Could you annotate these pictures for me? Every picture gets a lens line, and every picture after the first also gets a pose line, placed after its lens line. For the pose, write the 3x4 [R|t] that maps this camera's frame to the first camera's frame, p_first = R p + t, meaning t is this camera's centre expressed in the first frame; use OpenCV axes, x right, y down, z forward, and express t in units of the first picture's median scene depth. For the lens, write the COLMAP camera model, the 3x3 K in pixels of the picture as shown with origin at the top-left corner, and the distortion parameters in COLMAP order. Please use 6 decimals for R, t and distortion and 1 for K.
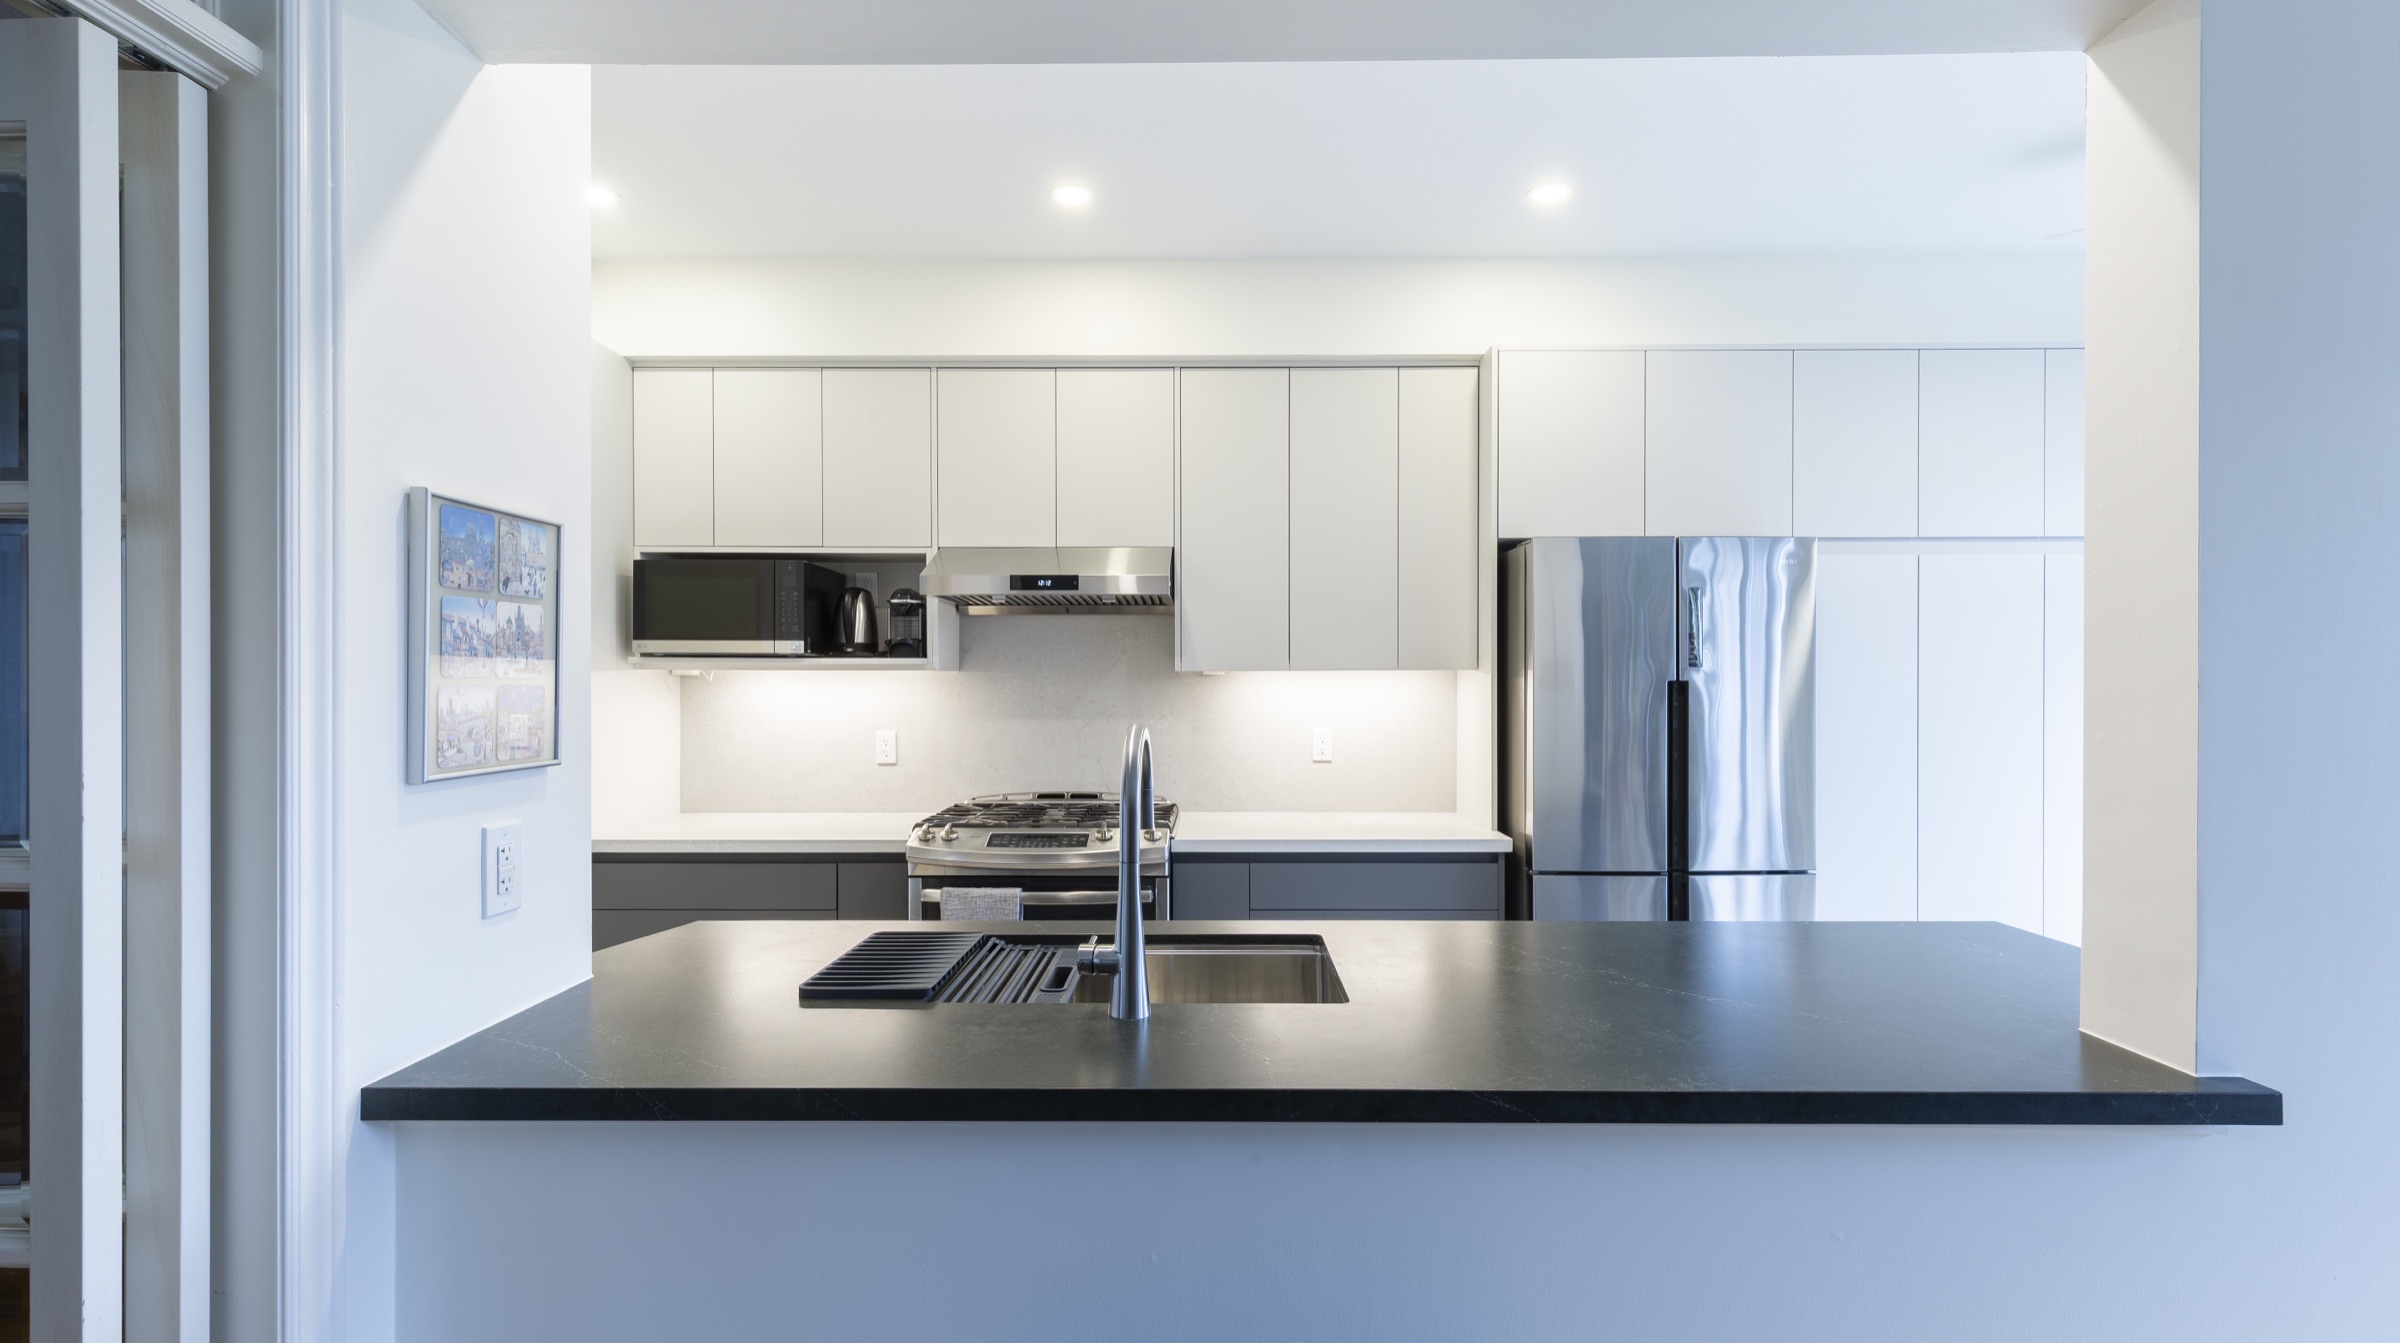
lens RADIAL K [[1119.1, 0, 1204.3], [0, 1119.1, 682.4], [0, 0, 1]] dist [-0.002259, -0.000100]
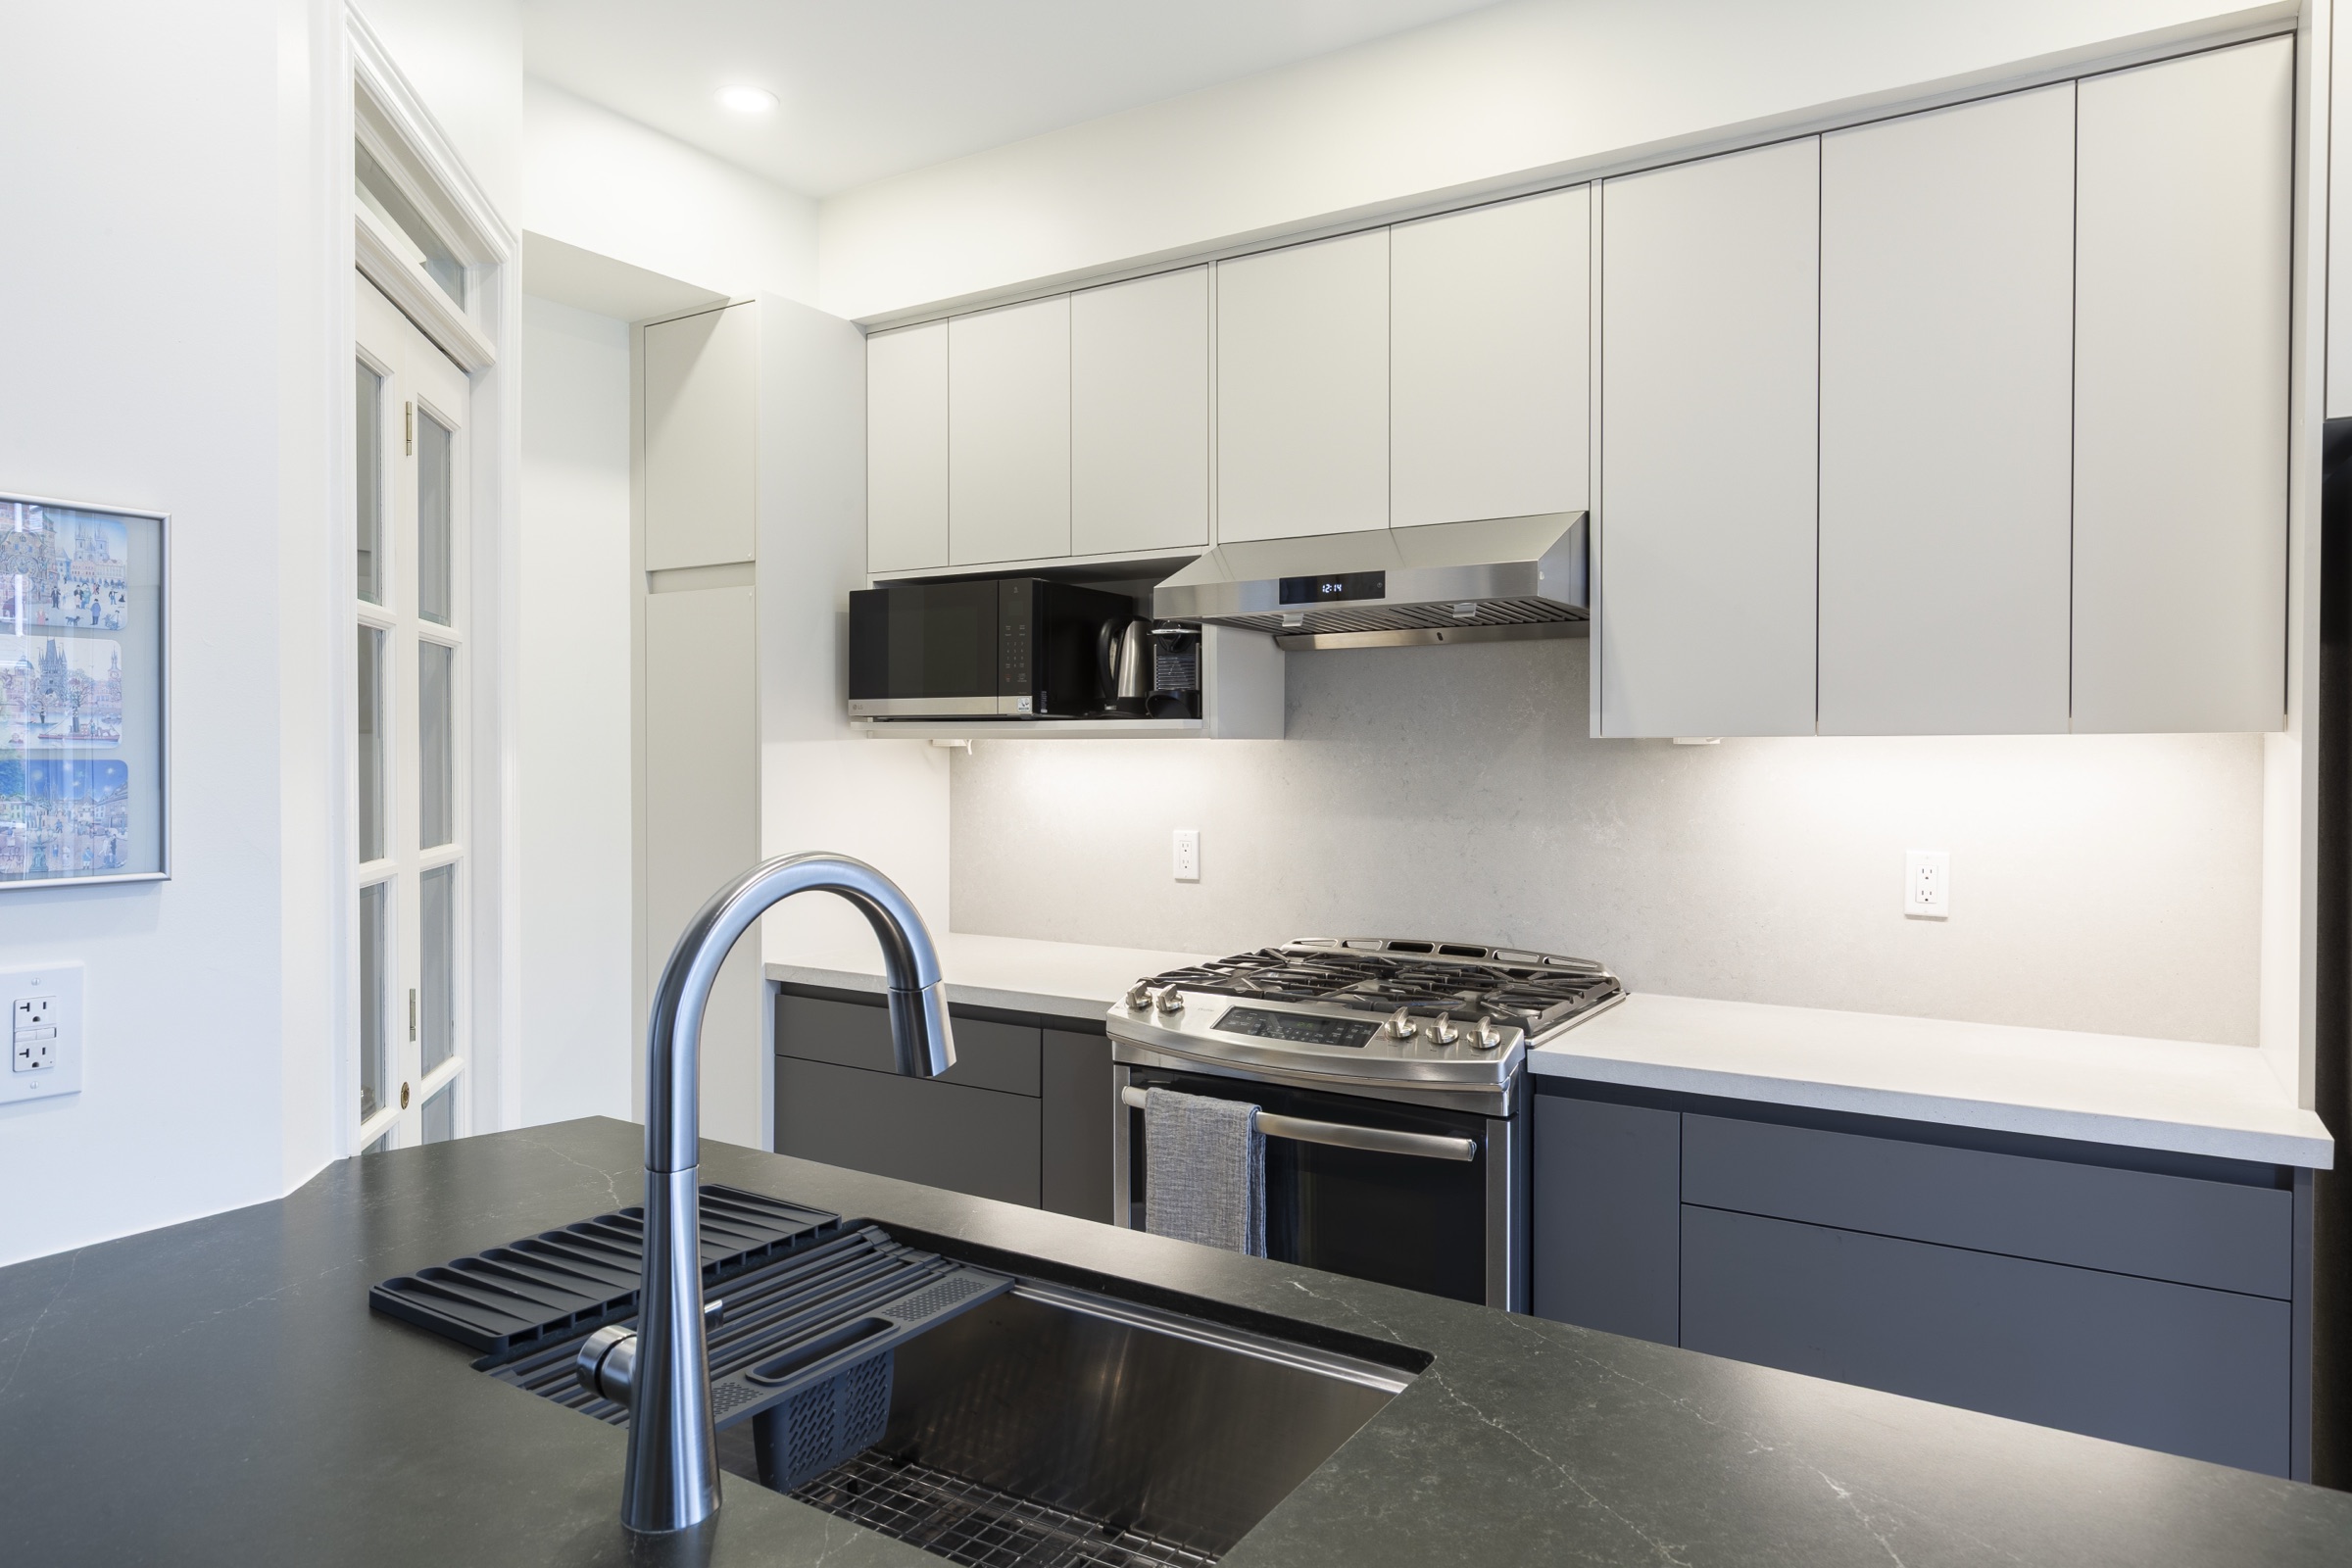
lens RADIAL K [[1459.1, 0, 1170.9], [0, 1459.1, 773.7], [0, 0, 1]] dist [0.005252, -0.001301]
pose [[0.839800, 0.009484, -0.542814, 0.191519], [-0.002960, 0.999913, 0.012892, -0.001153], [0.542888, -0.009220, 0.839754, 0.290347]]
